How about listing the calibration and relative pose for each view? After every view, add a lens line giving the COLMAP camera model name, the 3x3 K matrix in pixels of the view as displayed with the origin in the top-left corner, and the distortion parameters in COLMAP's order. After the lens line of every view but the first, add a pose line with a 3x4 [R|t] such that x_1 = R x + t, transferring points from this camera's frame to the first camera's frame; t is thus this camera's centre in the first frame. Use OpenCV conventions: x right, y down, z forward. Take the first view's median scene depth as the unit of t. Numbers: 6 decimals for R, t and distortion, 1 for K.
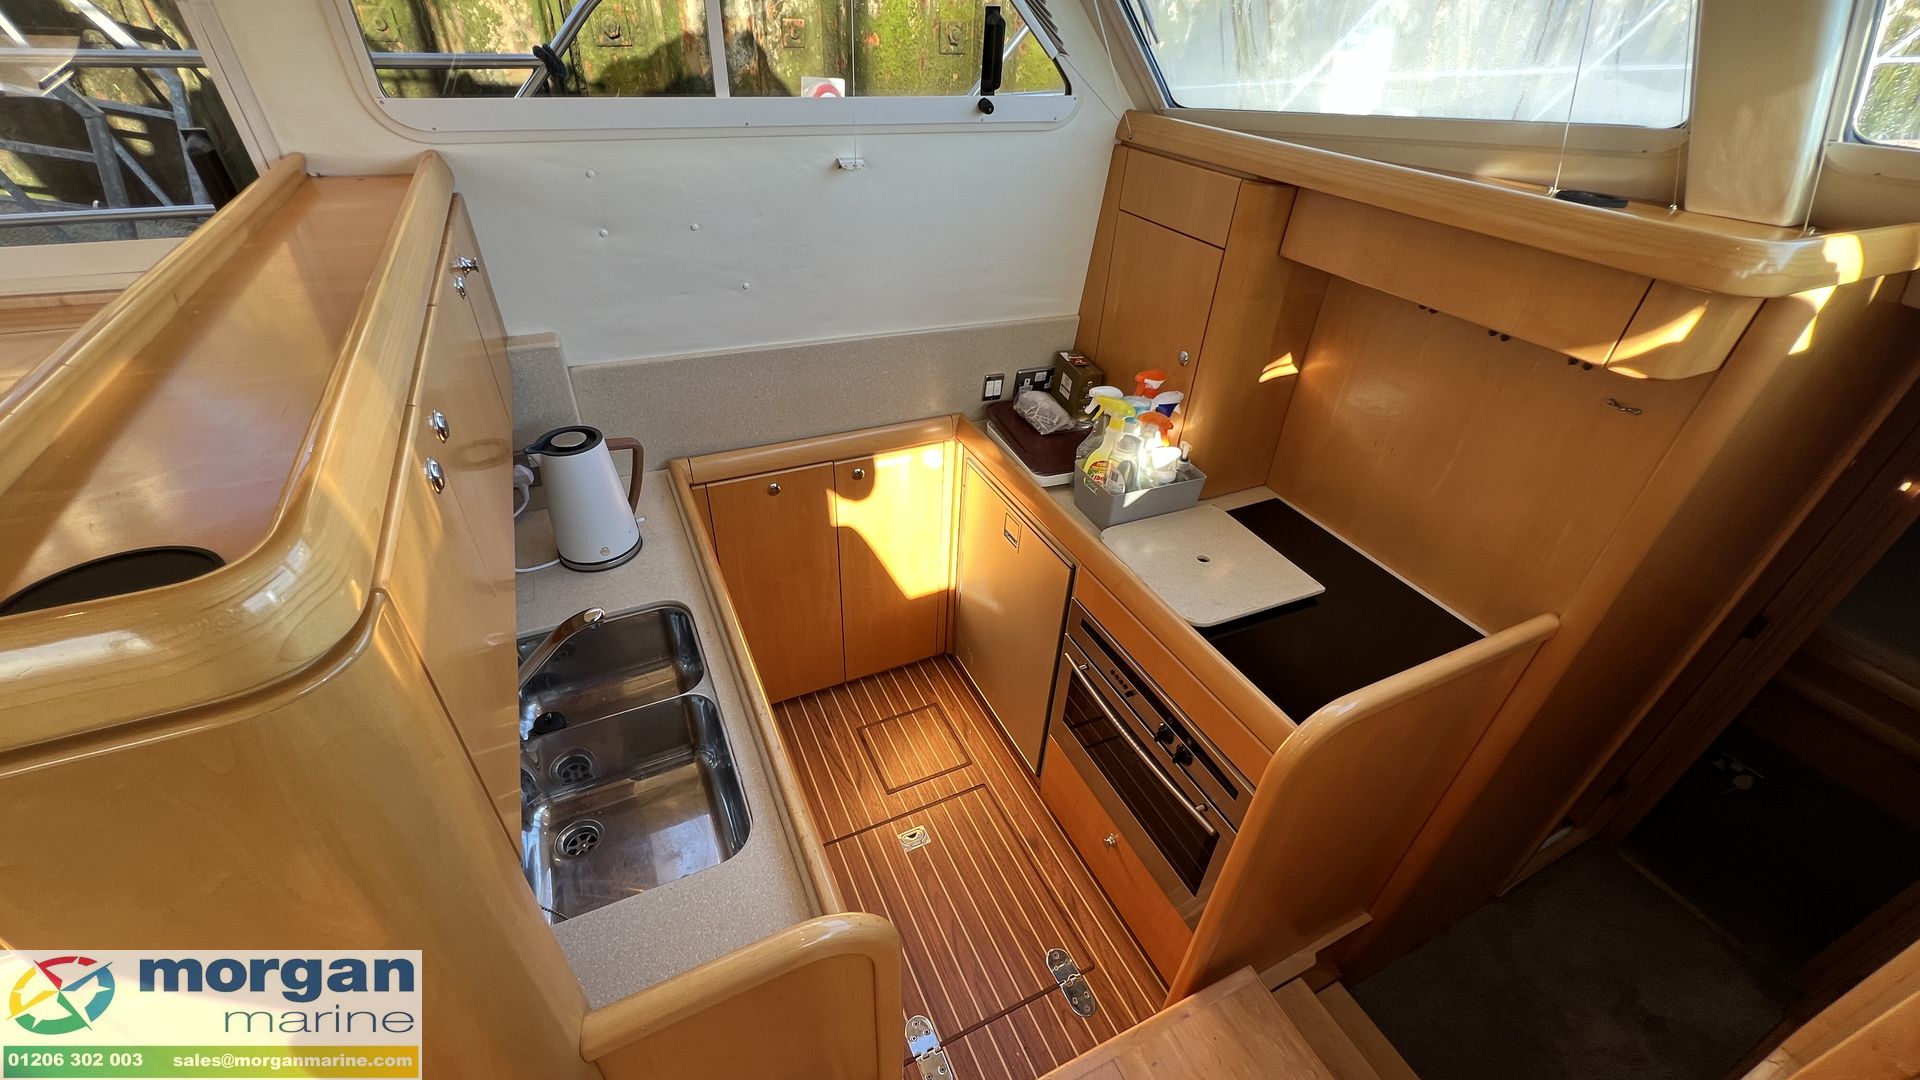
lens RADIAL K [[768.1, 0, 953.0], [0, 768.1, 546.7], [0, 0, 1]] dist [0.001116, 0.000067]
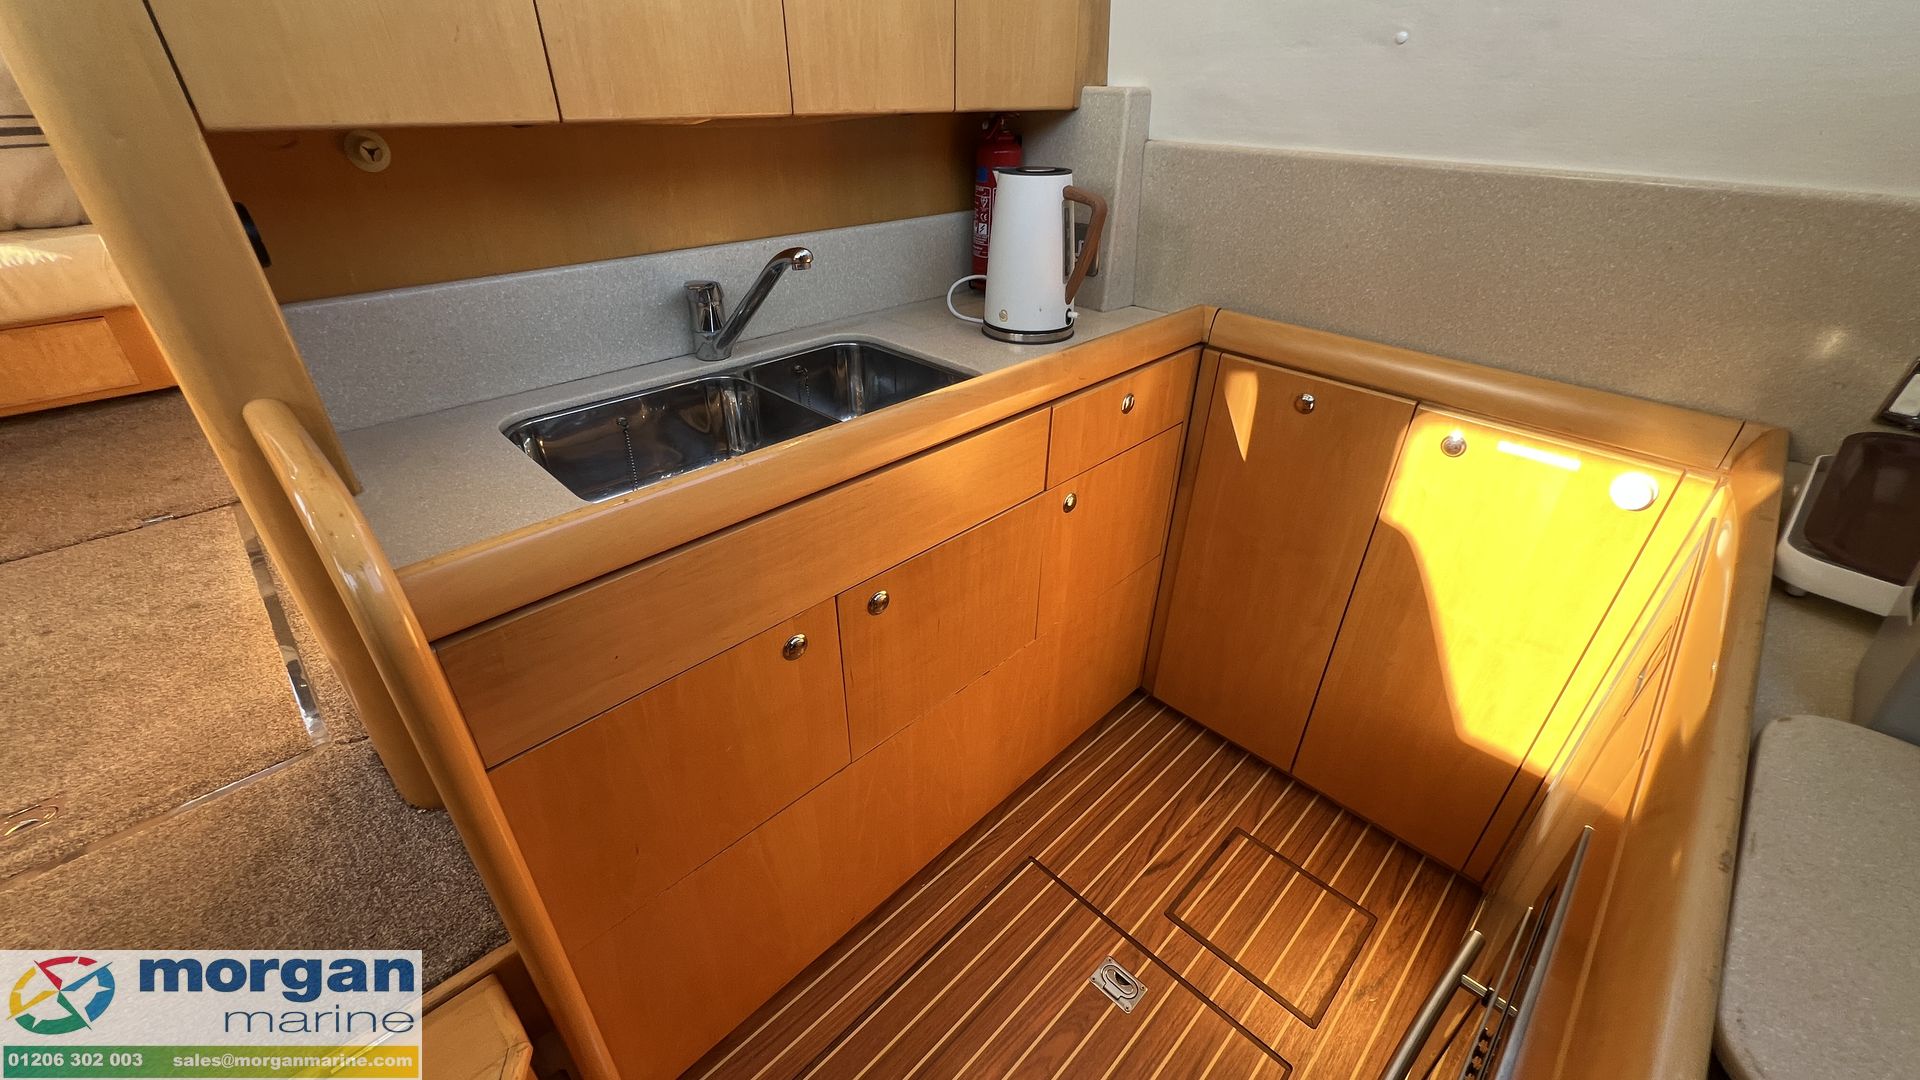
lens RADIAL K [[762.0, 0, 961.4], [0, 762.0, 543.7], [0, 0, 1]] dist [-0.001570, -0.000207]
pose [[0.341324, 0.456710, -0.821531, 0.222149], [-0.545726, 0.807911, 0.222404, 0.032116], [0.765298, 0.372419, 0.524998, 0.428832]]
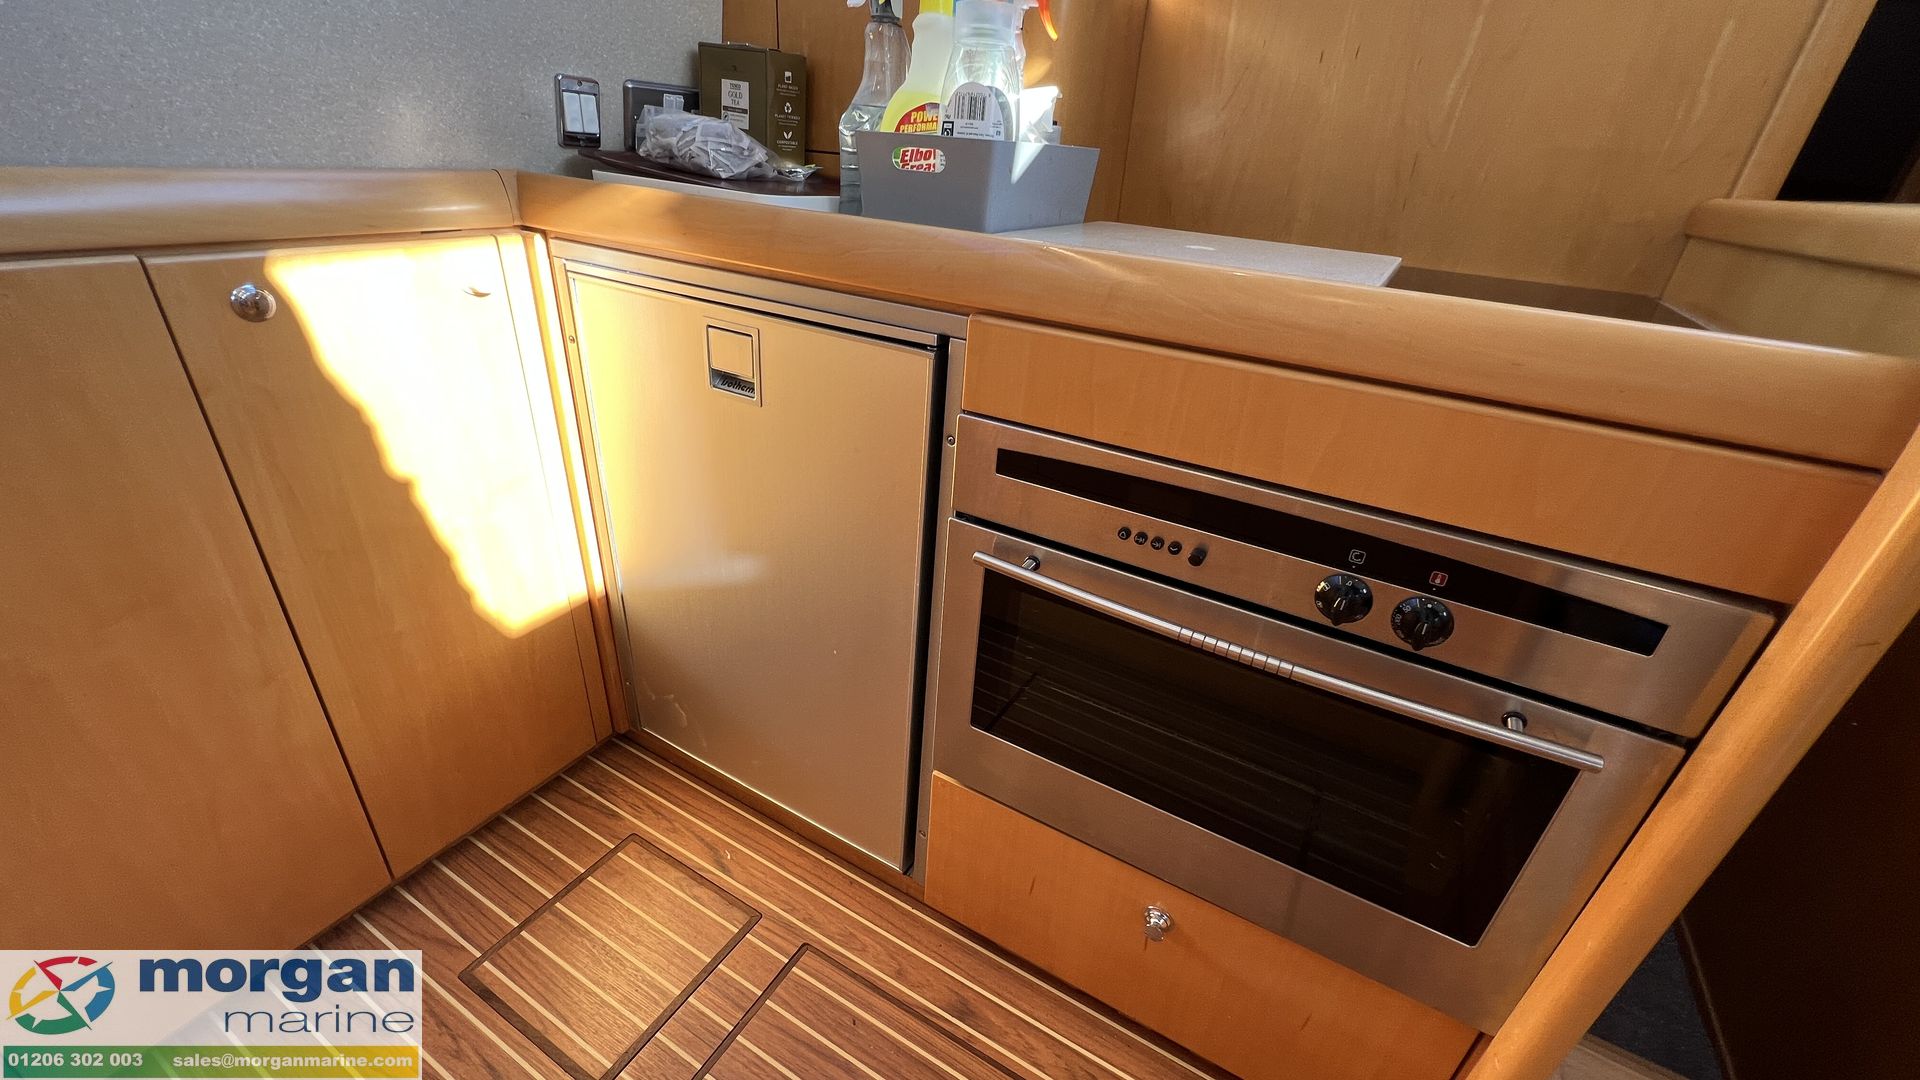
lens RADIAL K [[762.0, 0, 961.4], [0, 762.0, 543.7], [0, 0, 1]] dist [-0.001570, -0.000207]
pose [[0.817203, -0.256615, 0.516070, -0.059246], [0.302535, 0.953124, -0.005128, 0.105312], [-0.490563, 0.160320, 0.856531, 0.509100]]
